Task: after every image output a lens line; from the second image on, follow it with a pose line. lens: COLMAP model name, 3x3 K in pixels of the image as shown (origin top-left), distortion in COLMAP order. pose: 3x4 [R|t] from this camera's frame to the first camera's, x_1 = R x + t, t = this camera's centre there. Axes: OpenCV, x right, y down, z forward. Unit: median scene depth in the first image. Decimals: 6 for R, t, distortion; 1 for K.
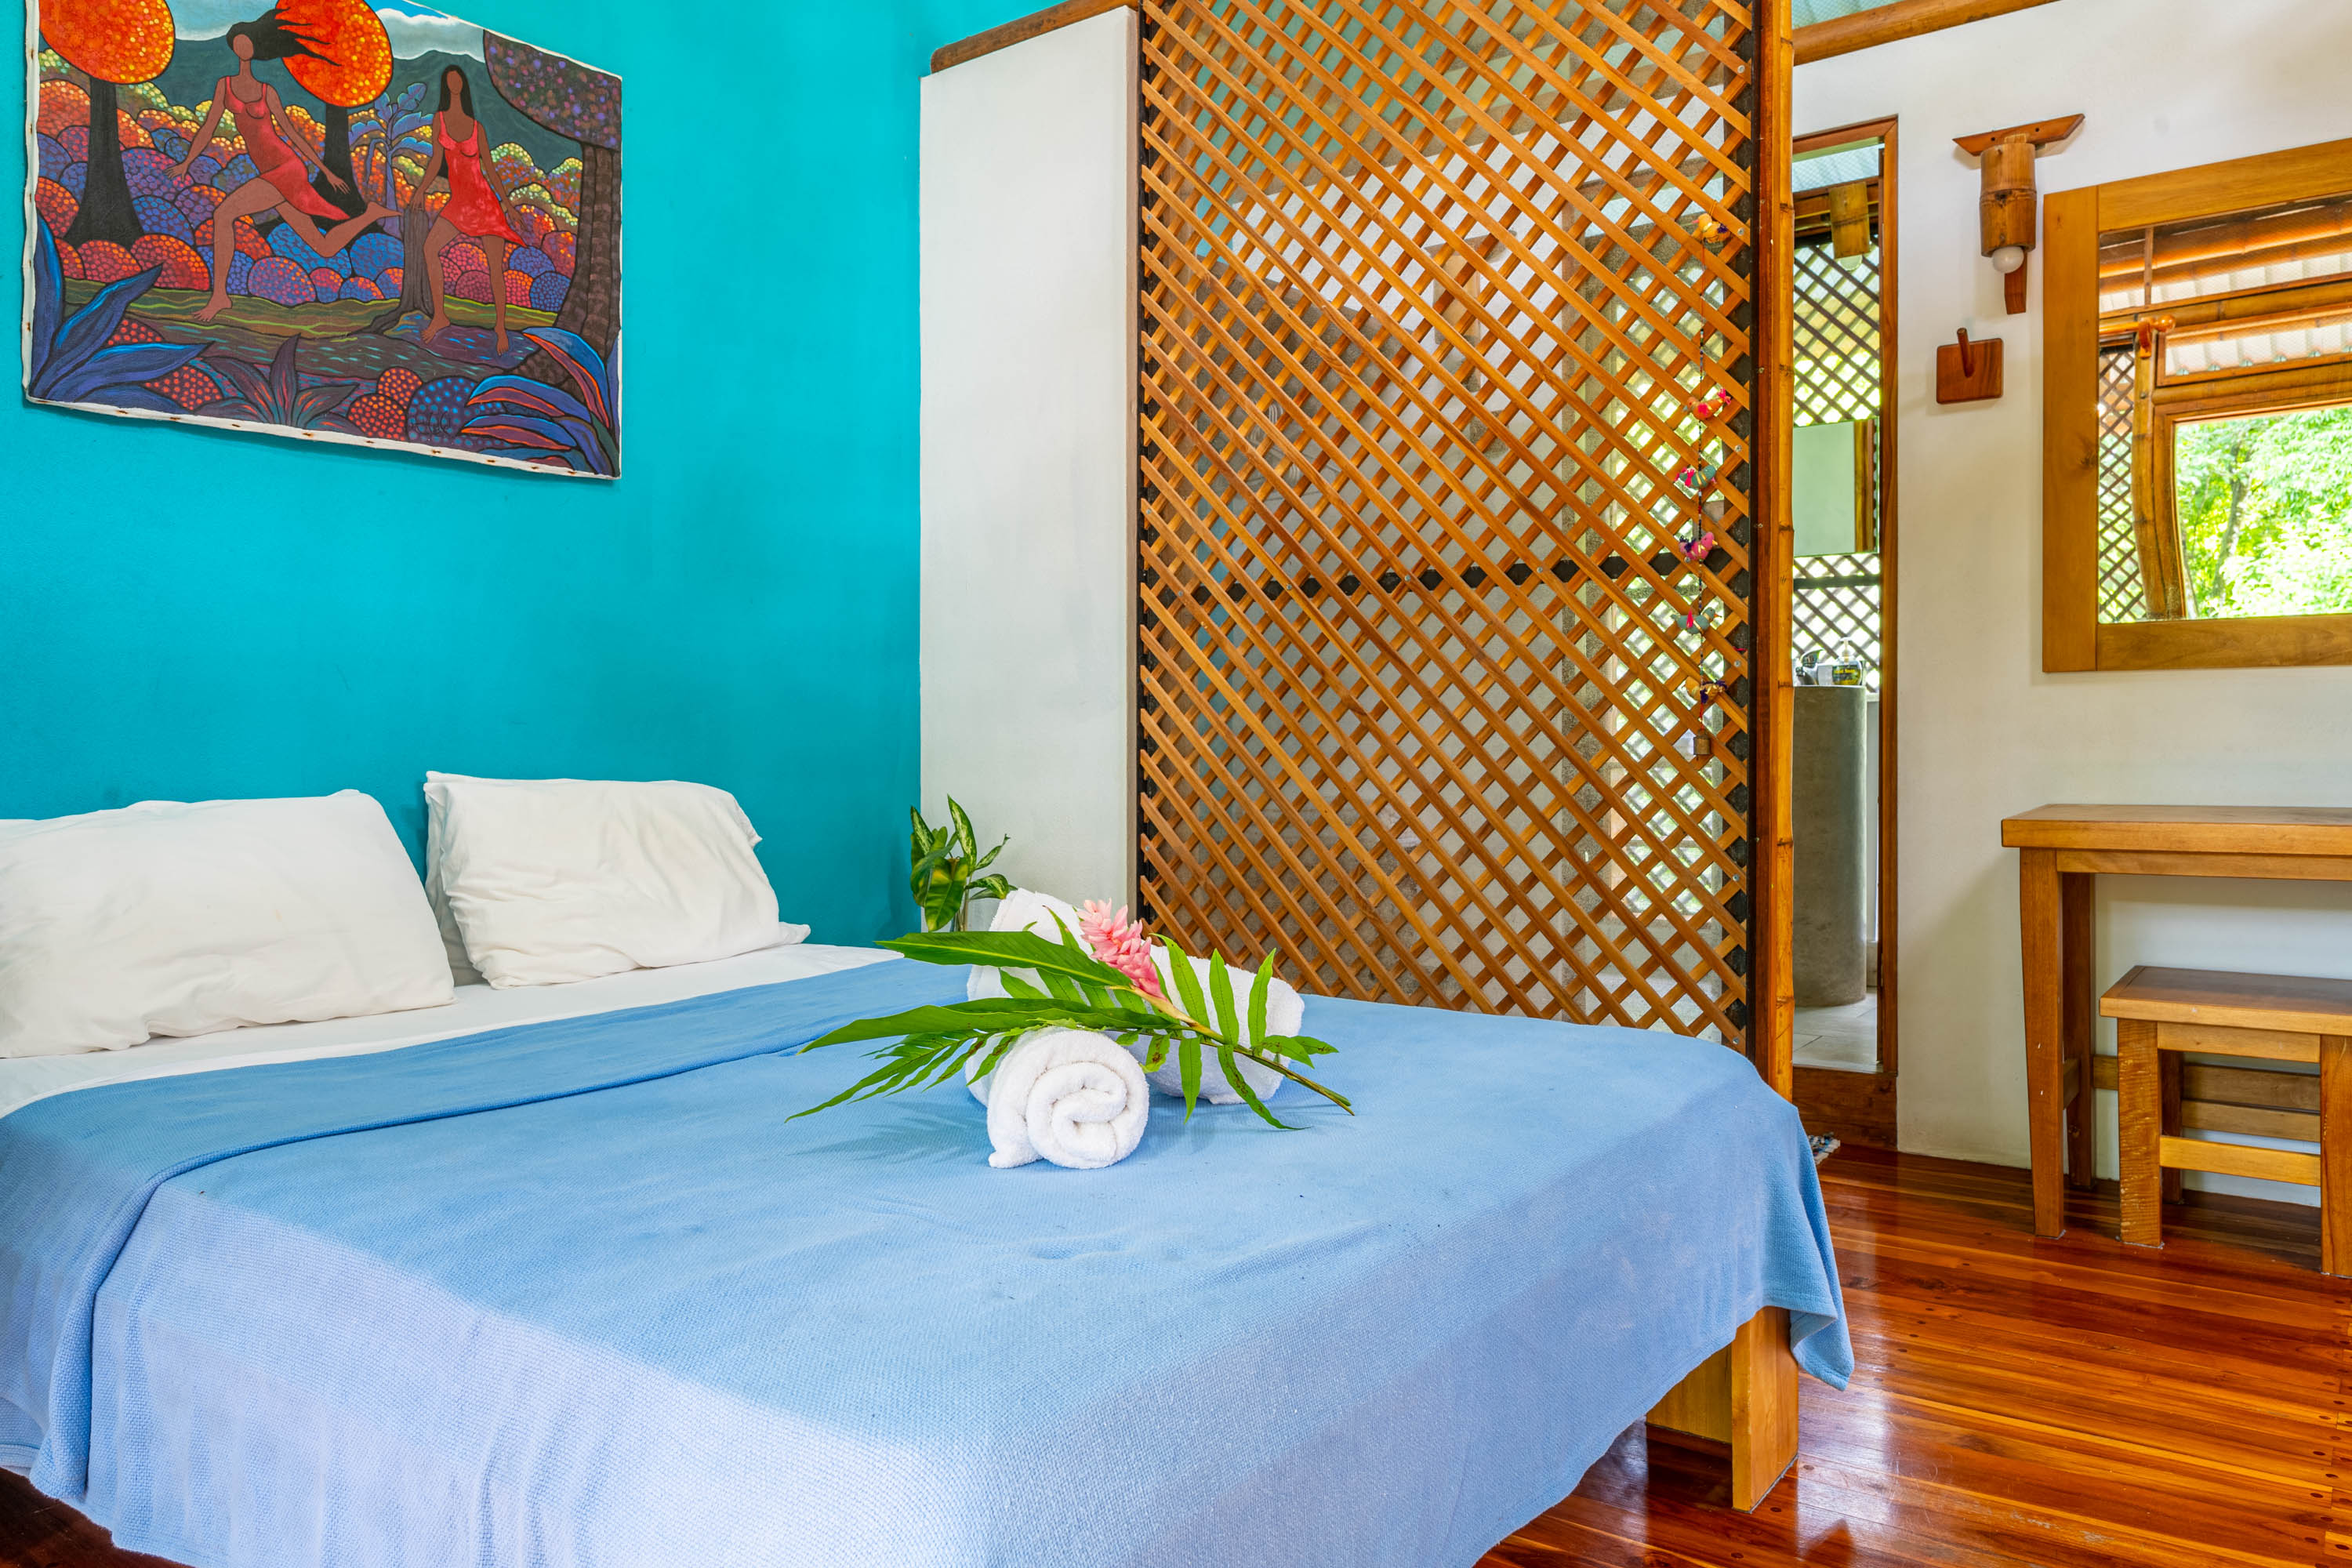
lens RADIAL K [[1647.0, 0, 1179.0], [0, 1647.0, 727.2], [0, 0, 1]] dist [-0.000864, -0.000705]
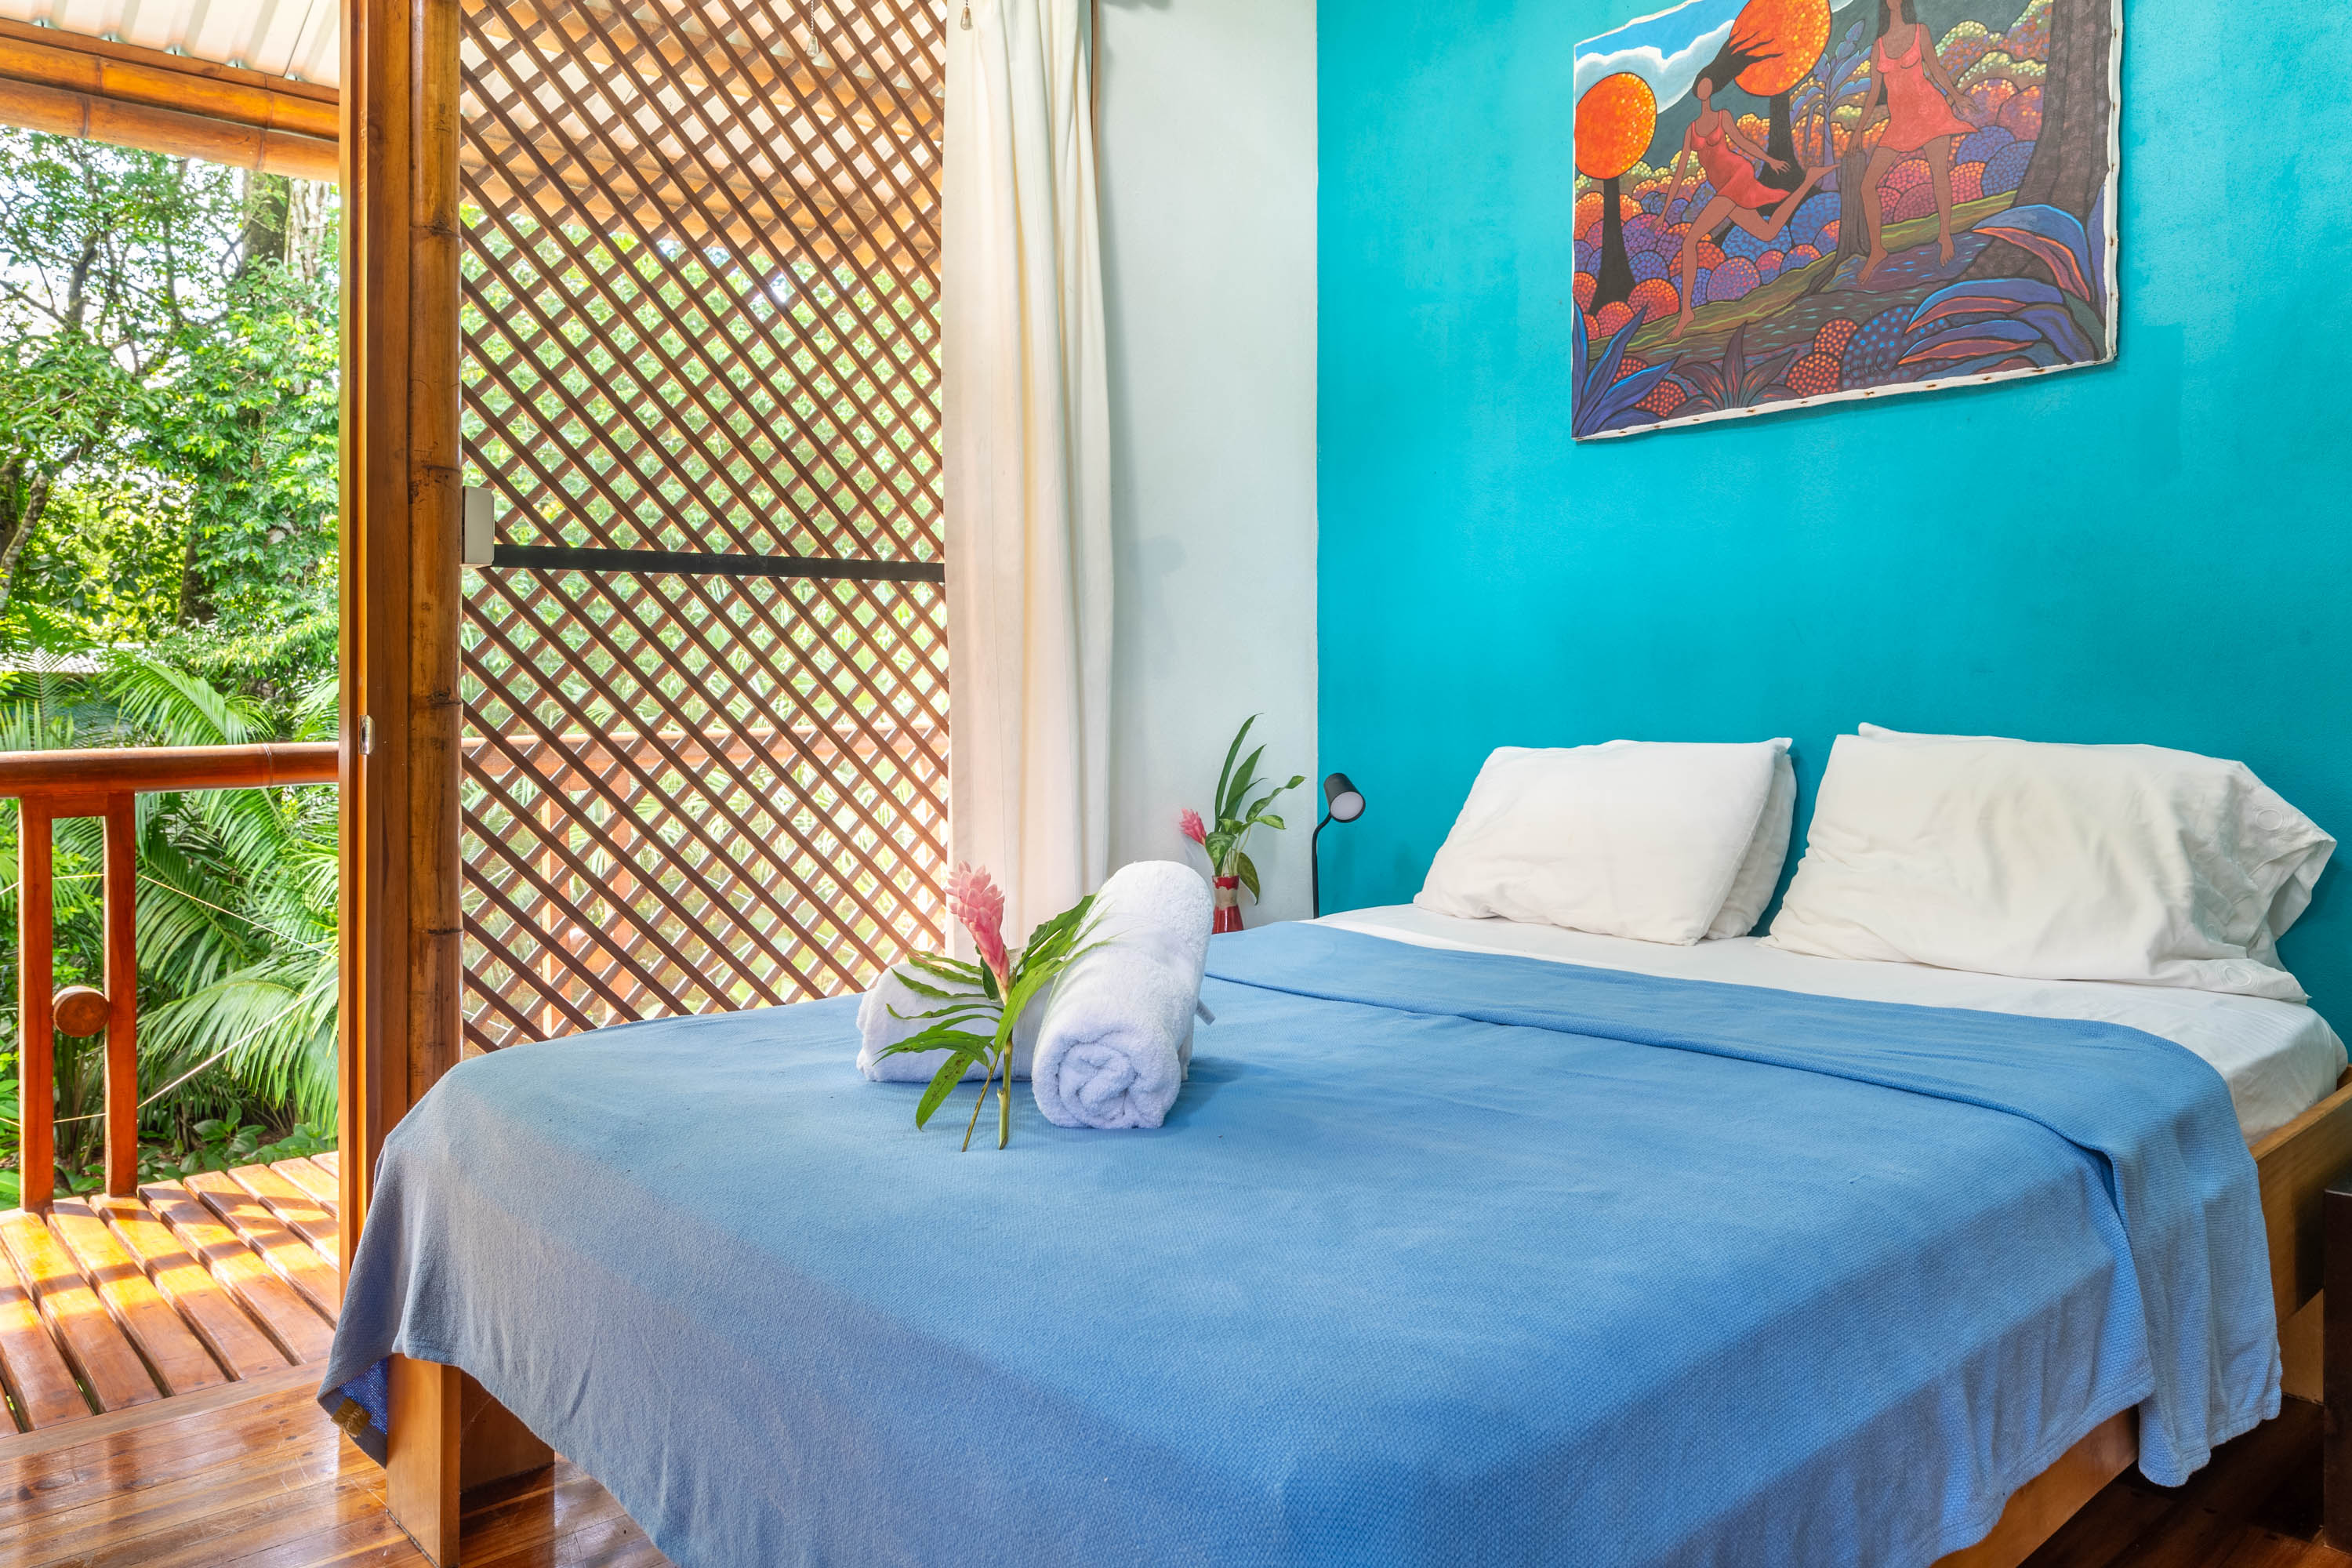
lens RADIAL K [[1647.0, 0, 1179.0], [0, 1647.0, 727.2], [0, 0, 1]] dist [-0.000864, -0.000705]
pose [[-0.195401, -0.000900, -0.980723, 0.594140], [-0.010359, 0.999946, 0.001146, 0.032977], [0.980669, 0.010383, -0.195400, 0.818255]]
